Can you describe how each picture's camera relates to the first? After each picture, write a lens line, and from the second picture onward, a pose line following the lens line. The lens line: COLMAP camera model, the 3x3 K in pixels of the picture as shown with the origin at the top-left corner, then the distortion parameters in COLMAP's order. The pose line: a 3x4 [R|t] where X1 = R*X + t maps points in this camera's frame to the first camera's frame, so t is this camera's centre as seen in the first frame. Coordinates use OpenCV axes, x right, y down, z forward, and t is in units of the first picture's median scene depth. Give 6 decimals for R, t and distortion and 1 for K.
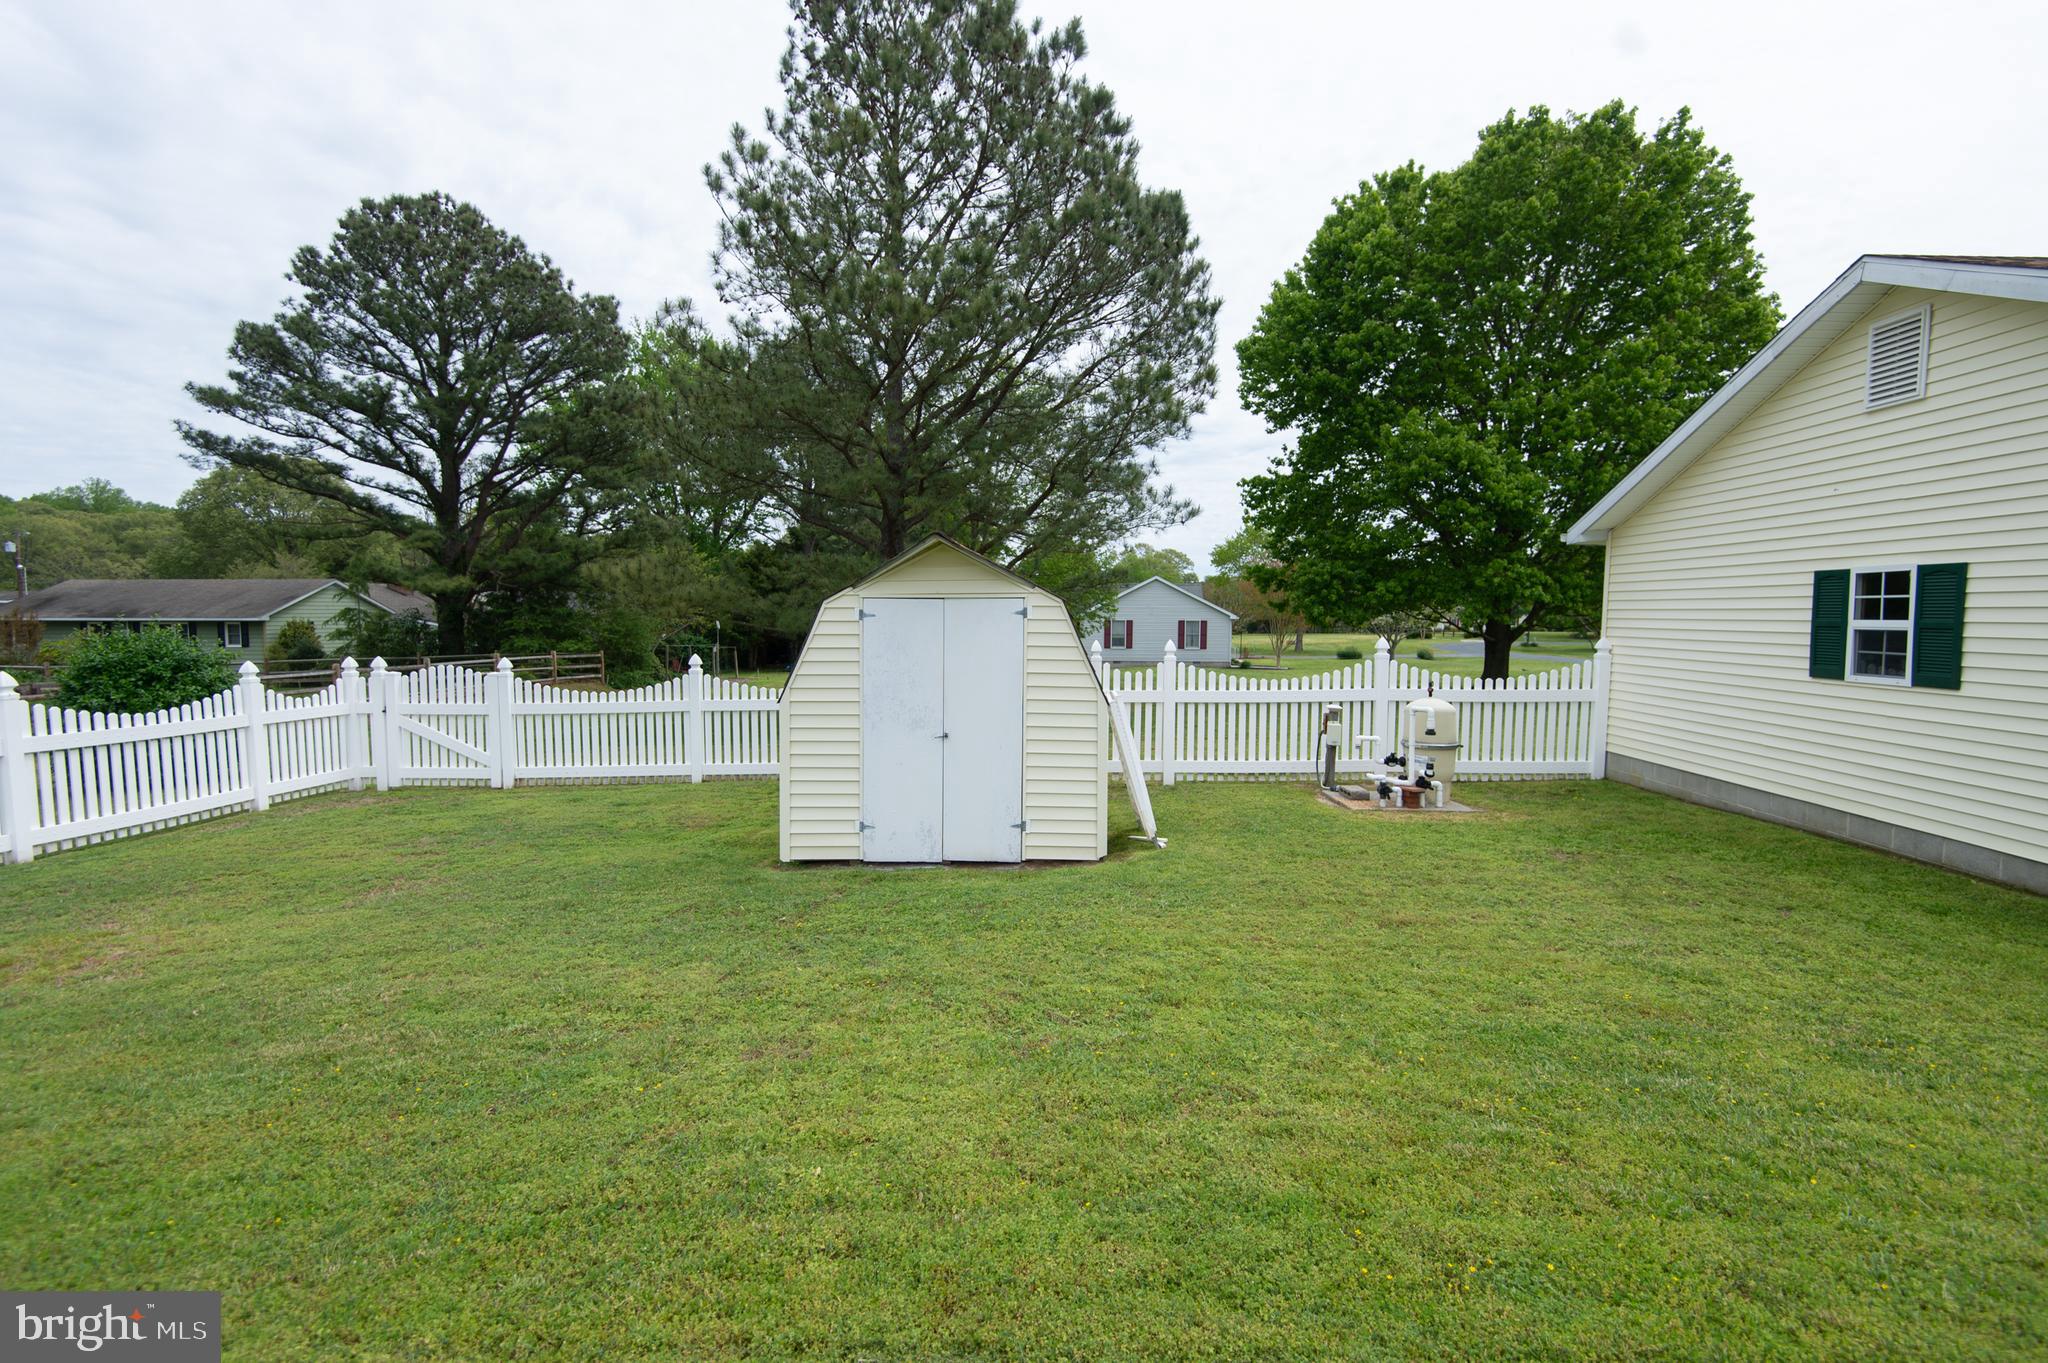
lens RADIAL K [[931.7, 0, 1024.0], [0, 931.7, 681.5], [0, 0, 1]] dist [0.039861, -0.032895]
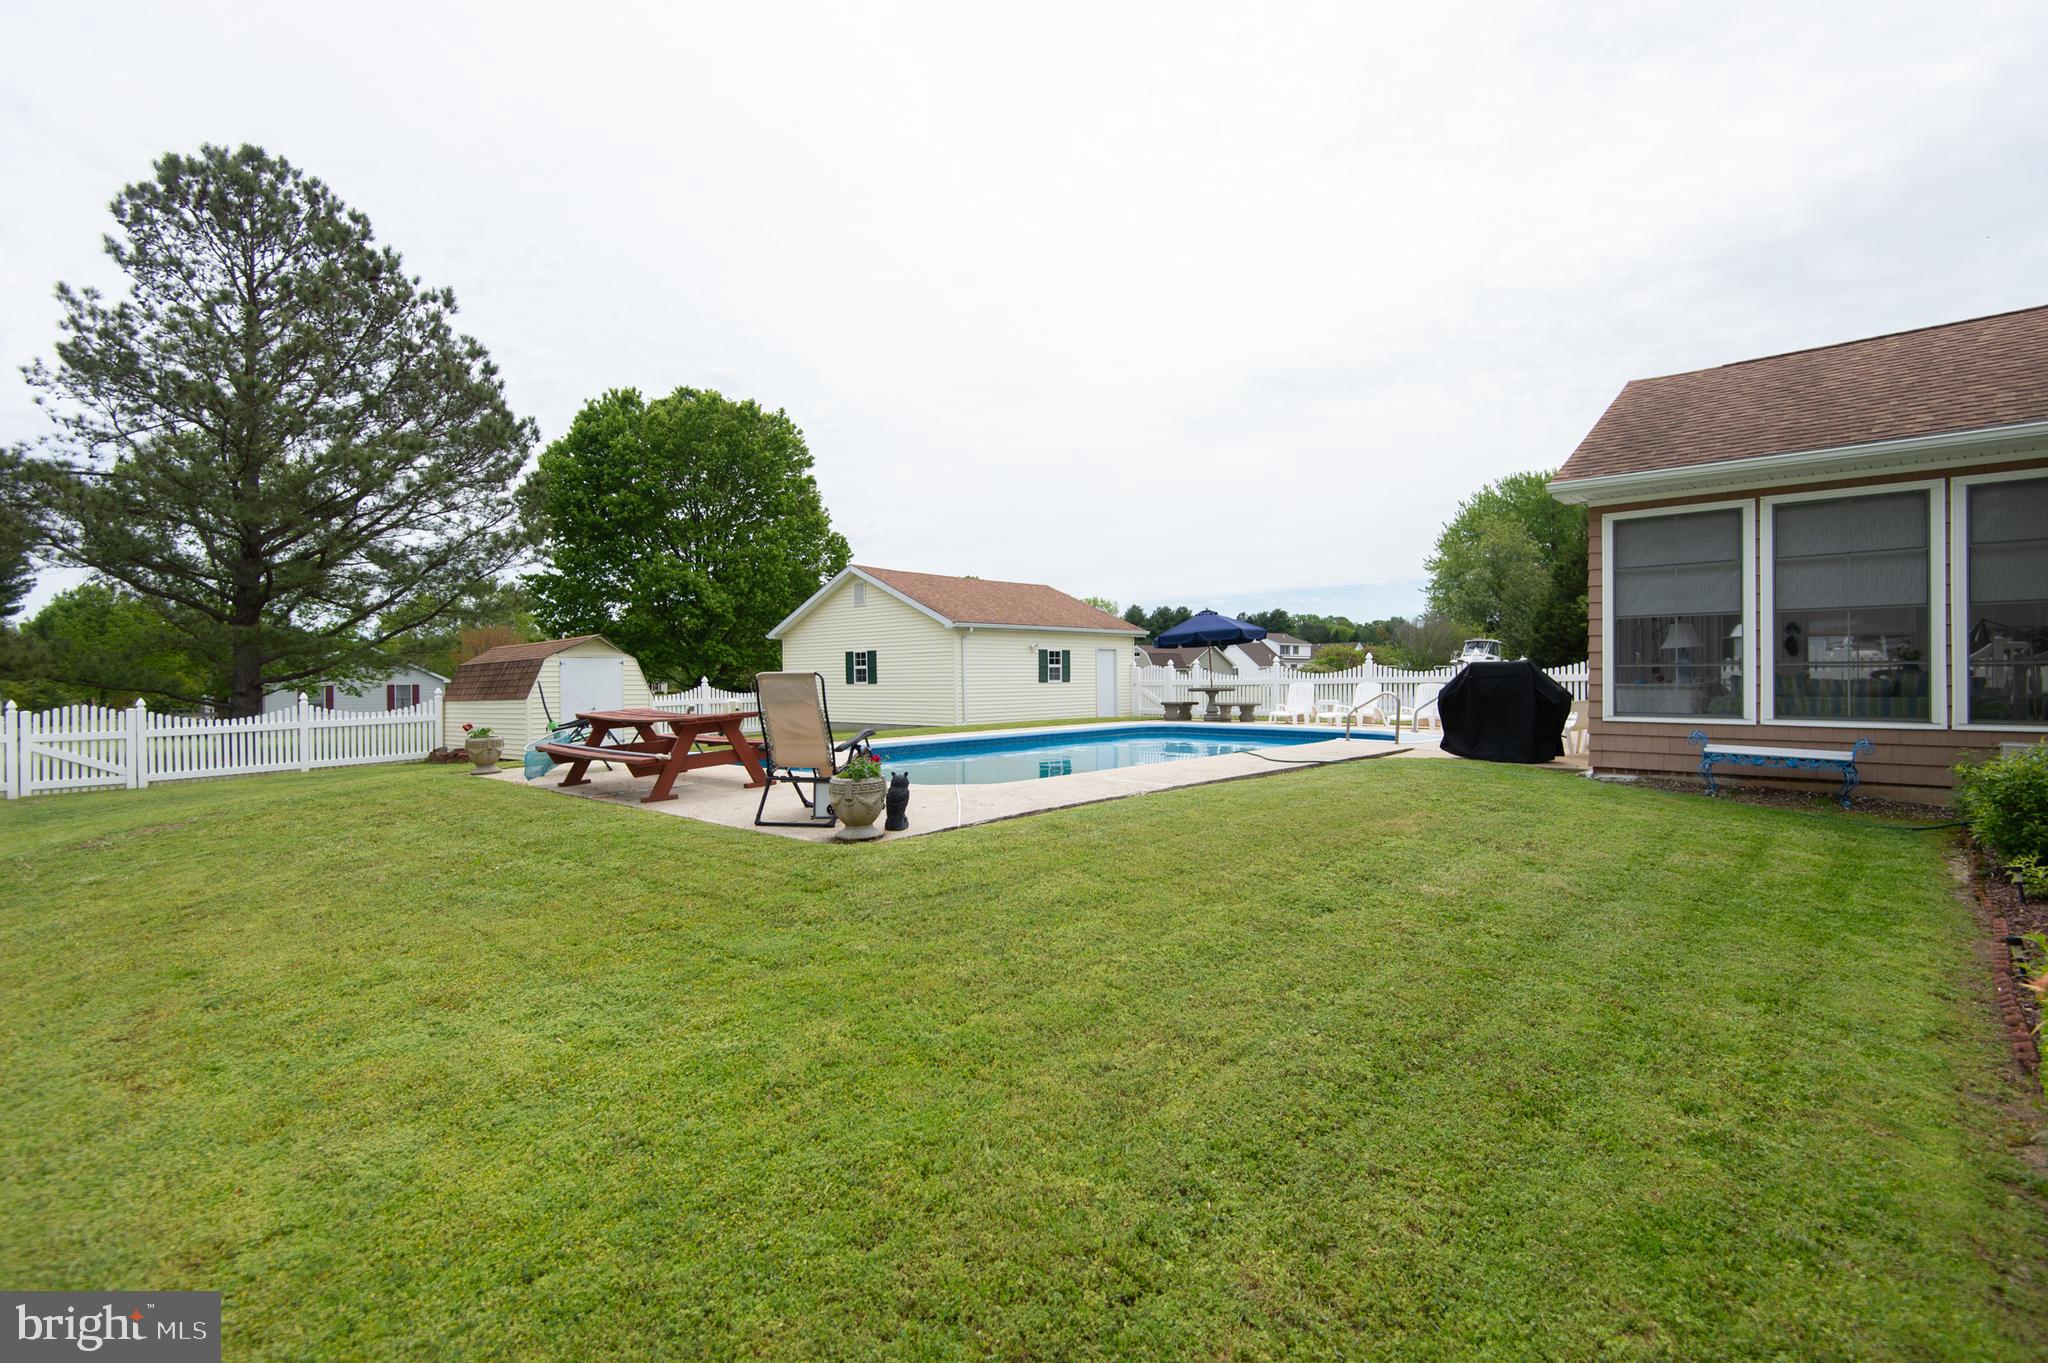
lens RADIAL K [[931.7, 0, 1024.0], [0, 931.7, 681.5], [0, 0, 1]] dist [0.039861, -0.032895]
pose [[0.643509, -0.012686, 0.765333, -0.473321], [0.068598, 0.996795, -0.041156, 0.061668], [-0.762358, 0.078985, 0.642317, -0.589010]]
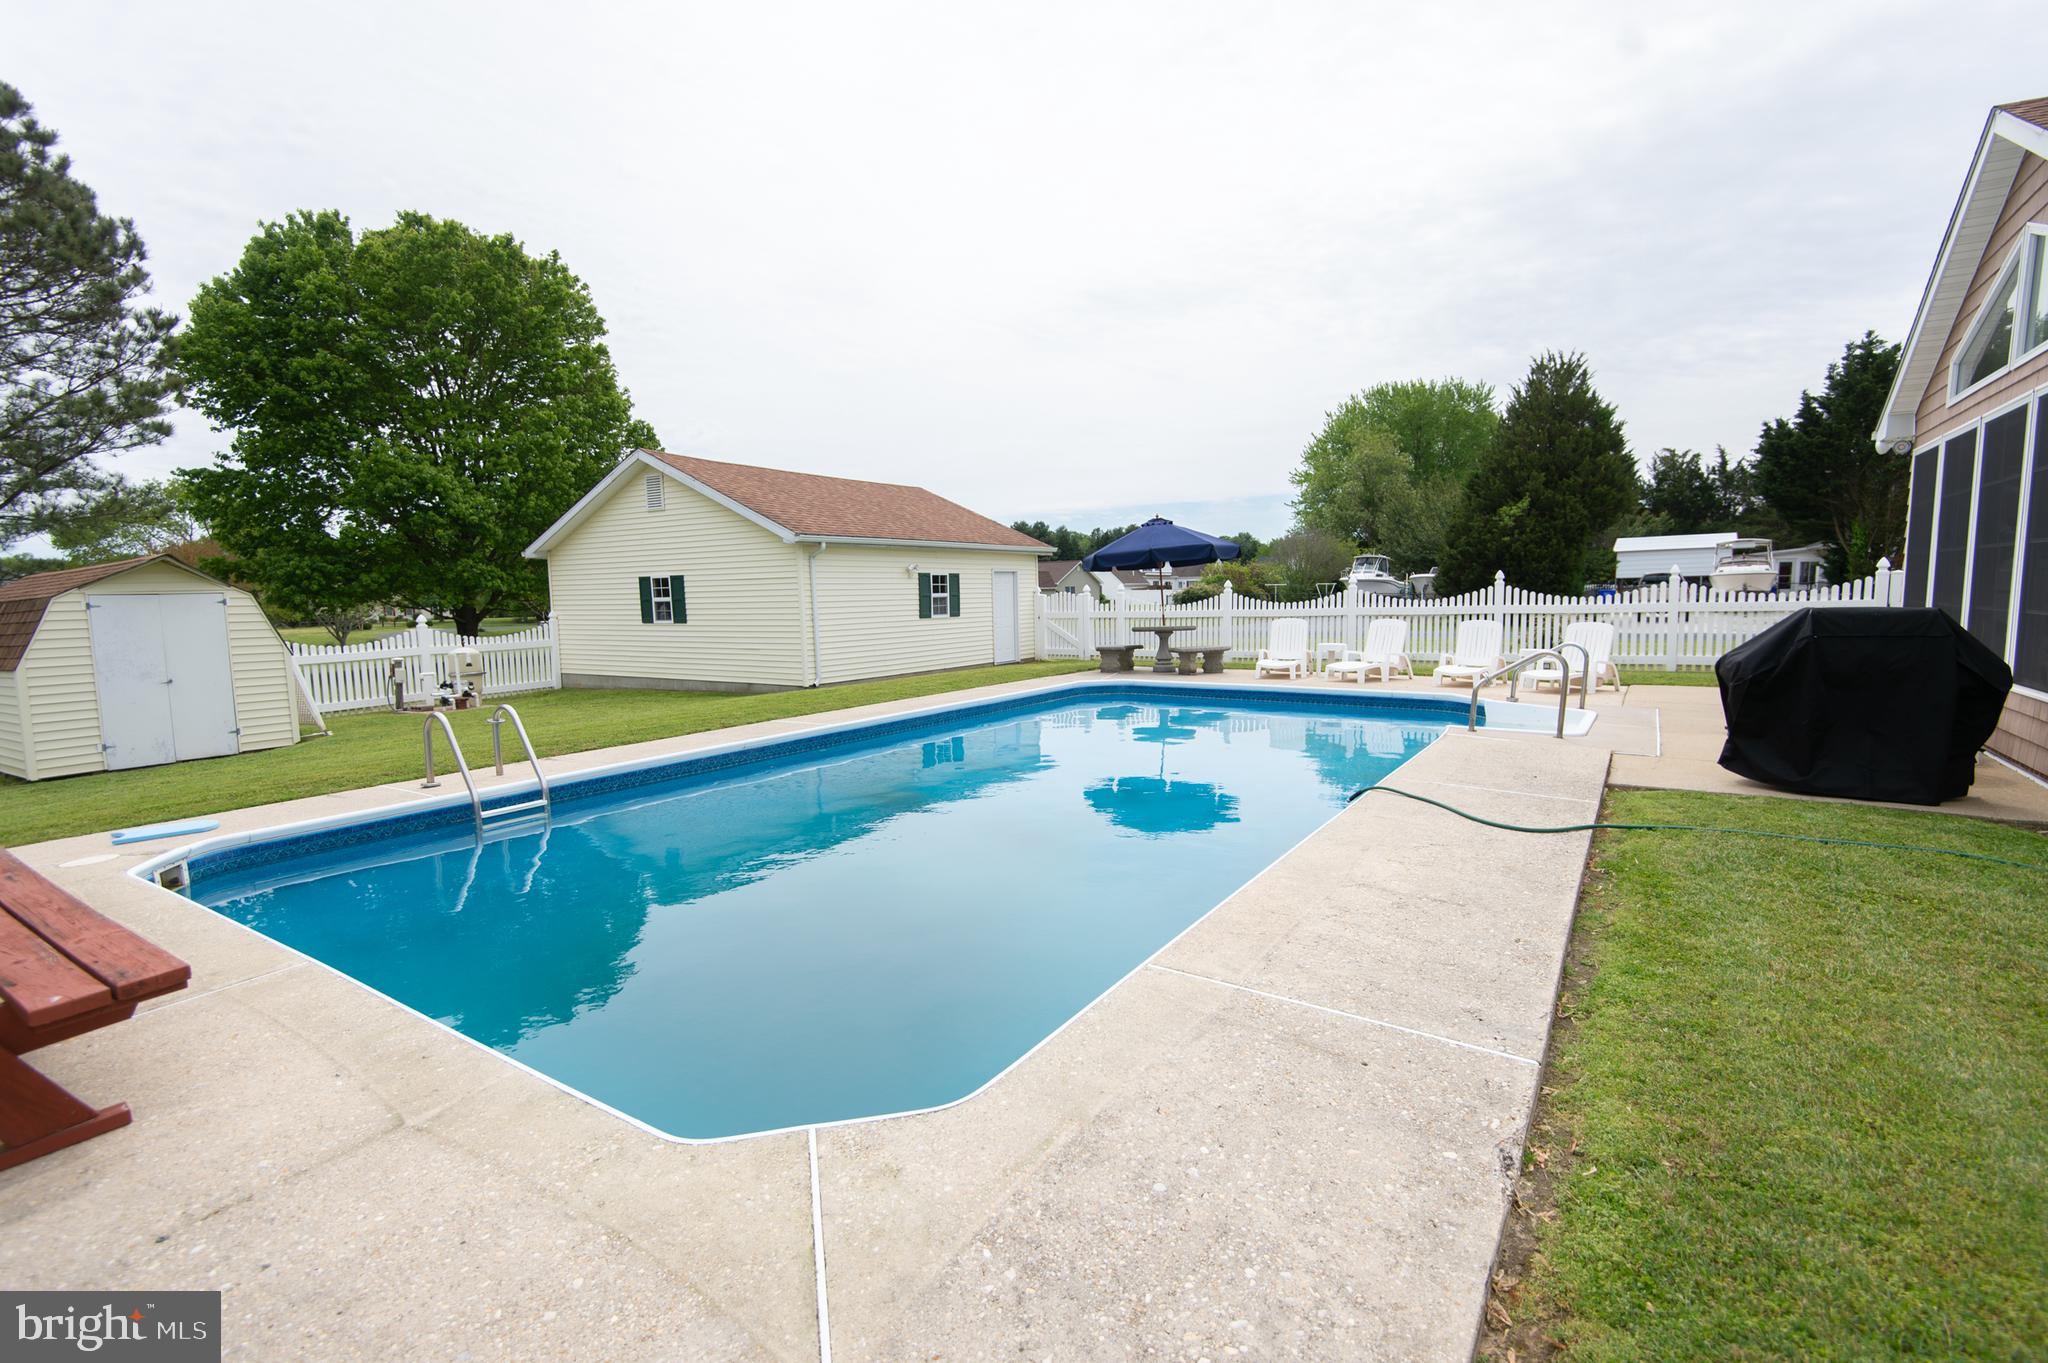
lens RADIAL K [[926.0, 0, 1028.2], [0, 926.0, 684.5], [0, 0, 1]] dist [0.036204, -0.026036]
pose [[0.509498, -0.098606, 0.854803, -0.245227], [0.083975, 0.994368, 0.064653, 0.029124], [-0.856364, 0.038842, 0.514909, -0.369735]]
